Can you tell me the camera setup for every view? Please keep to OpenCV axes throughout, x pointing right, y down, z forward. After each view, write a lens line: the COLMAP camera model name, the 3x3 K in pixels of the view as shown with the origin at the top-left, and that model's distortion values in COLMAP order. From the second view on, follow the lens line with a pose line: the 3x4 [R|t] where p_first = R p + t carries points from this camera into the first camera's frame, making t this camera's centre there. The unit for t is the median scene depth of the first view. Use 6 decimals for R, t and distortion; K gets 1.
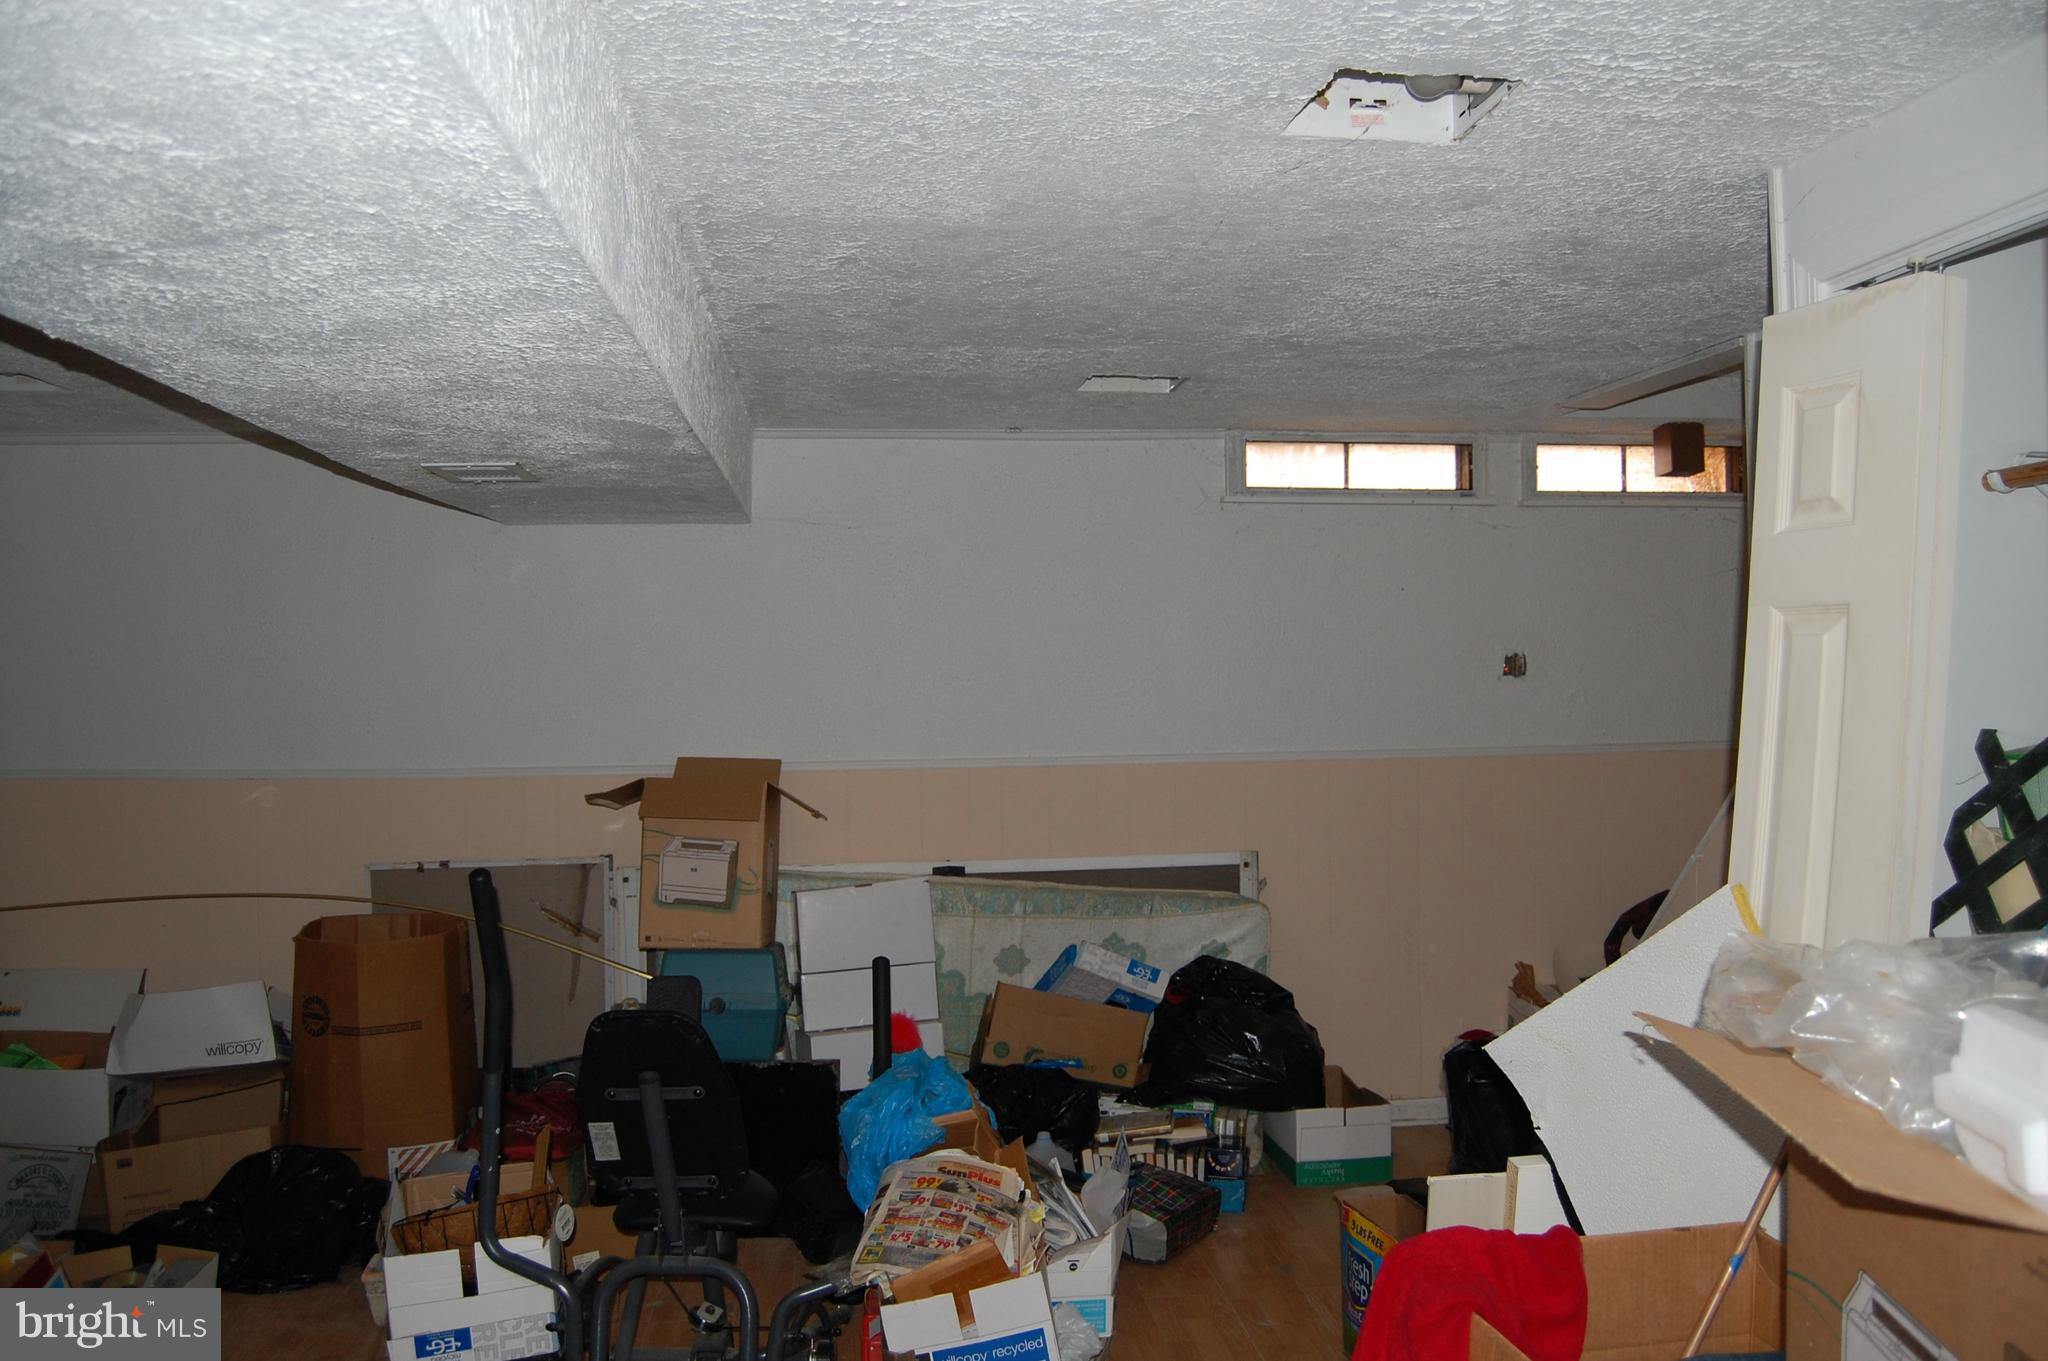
lens RADIAL K [[1601.3, 0, 1033.8], [0, 1601.3, 669.1], [0, 0, 1]] dist [-0.094456, 0.037179]
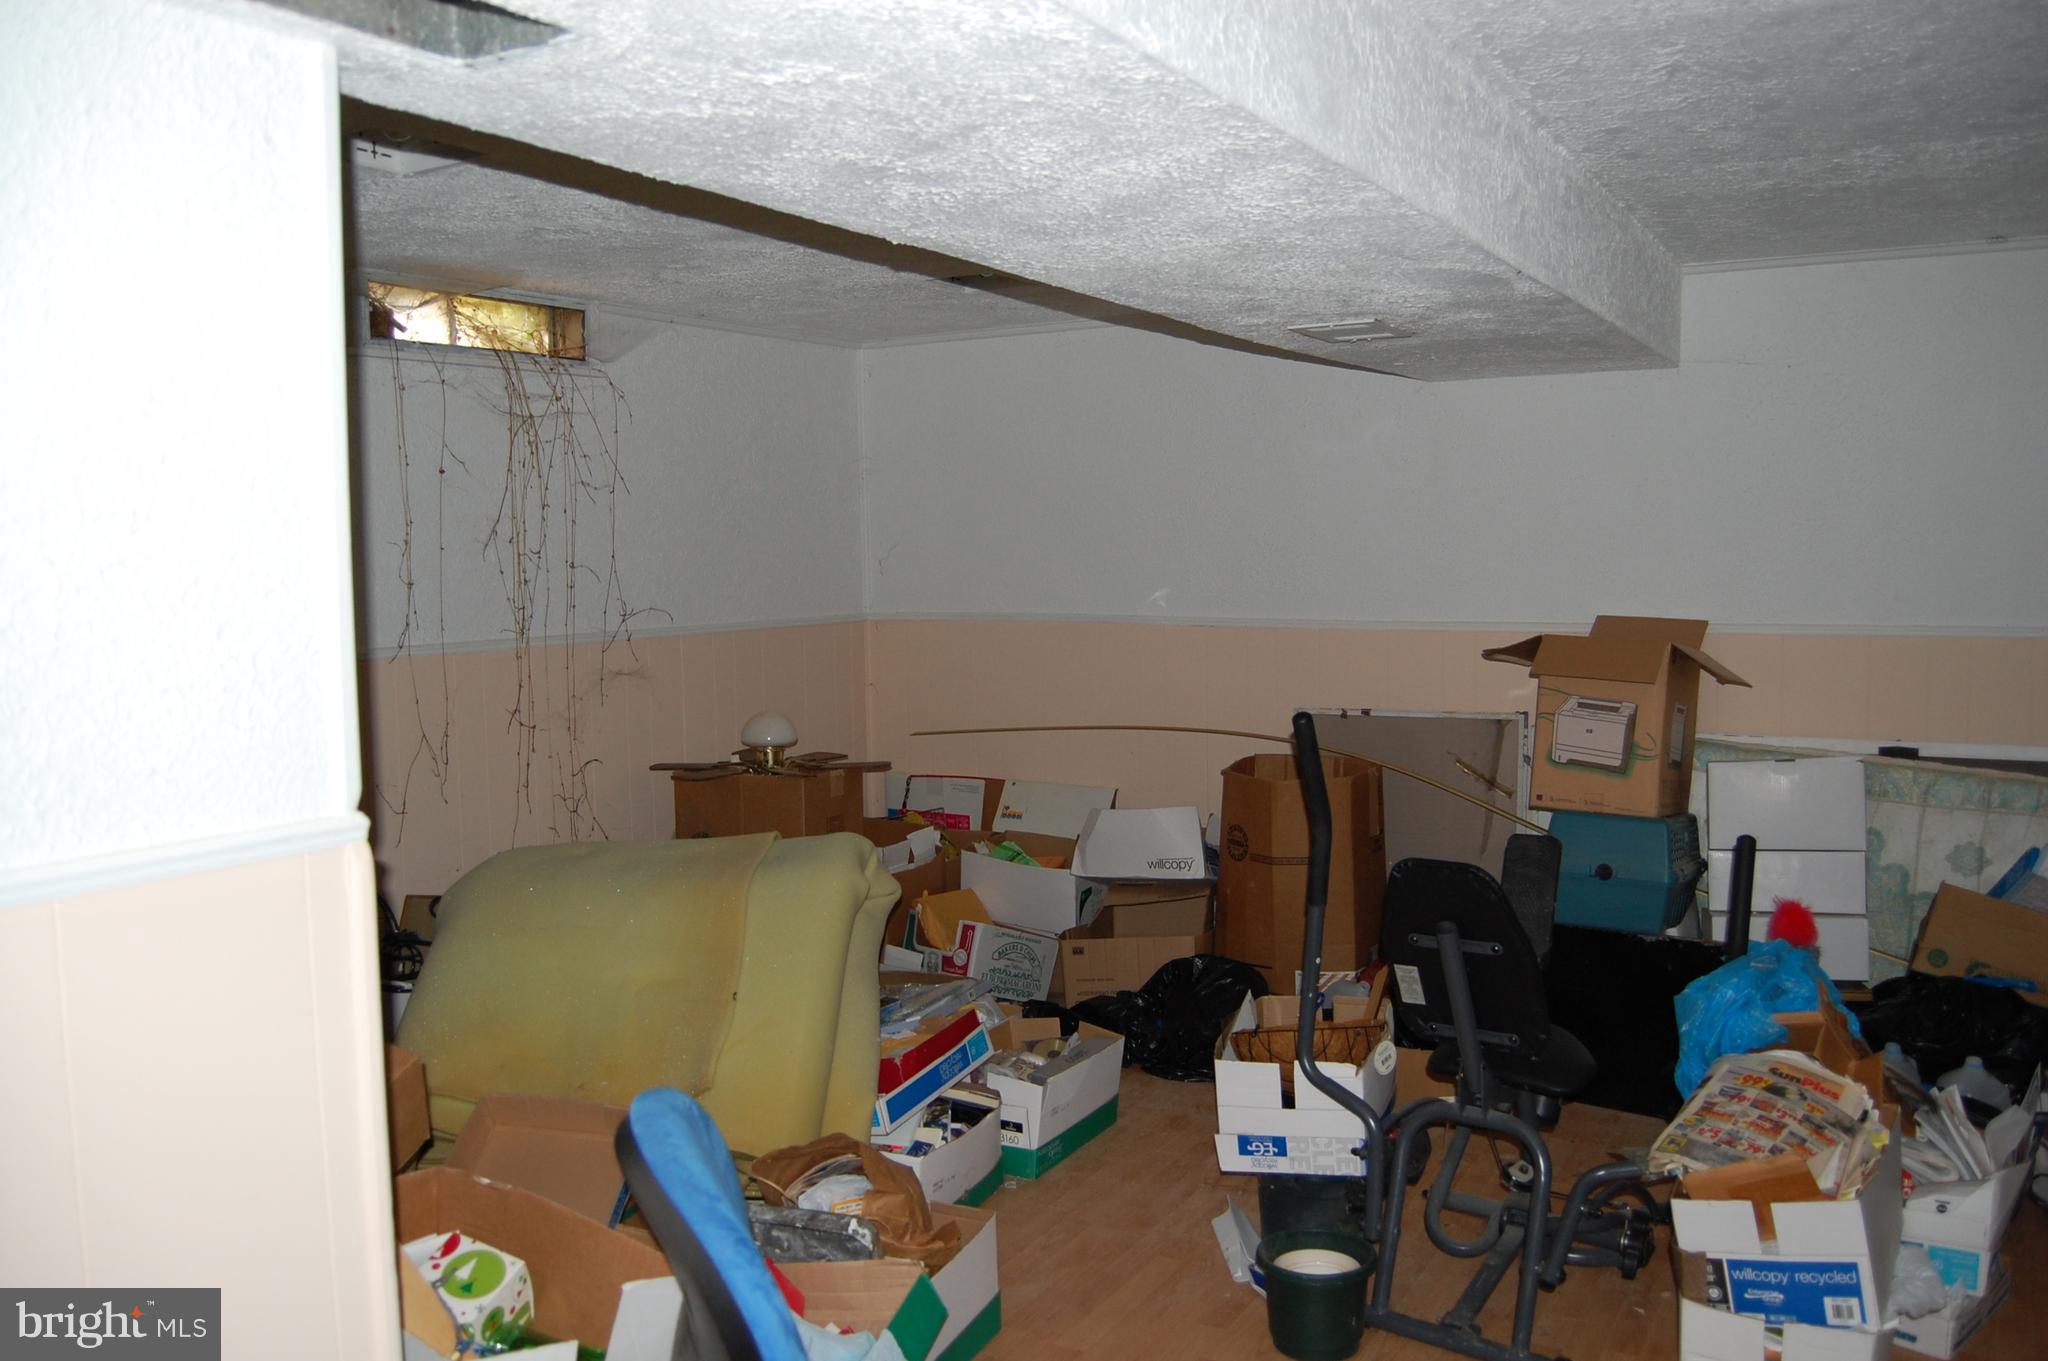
lens RADIAL K [[1601.3, 0, 1033.8], [0, 1601.3, 669.1], [0, 0, 1]] dist [-0.094456, 0.037179]
pose [[0.799621, 0.045515, -0.598778, 0.121749], [0.007266, 0.996317, 0.085436, 0.004857], [0.600461, -0.072667, 0.796345, 0.041753]]
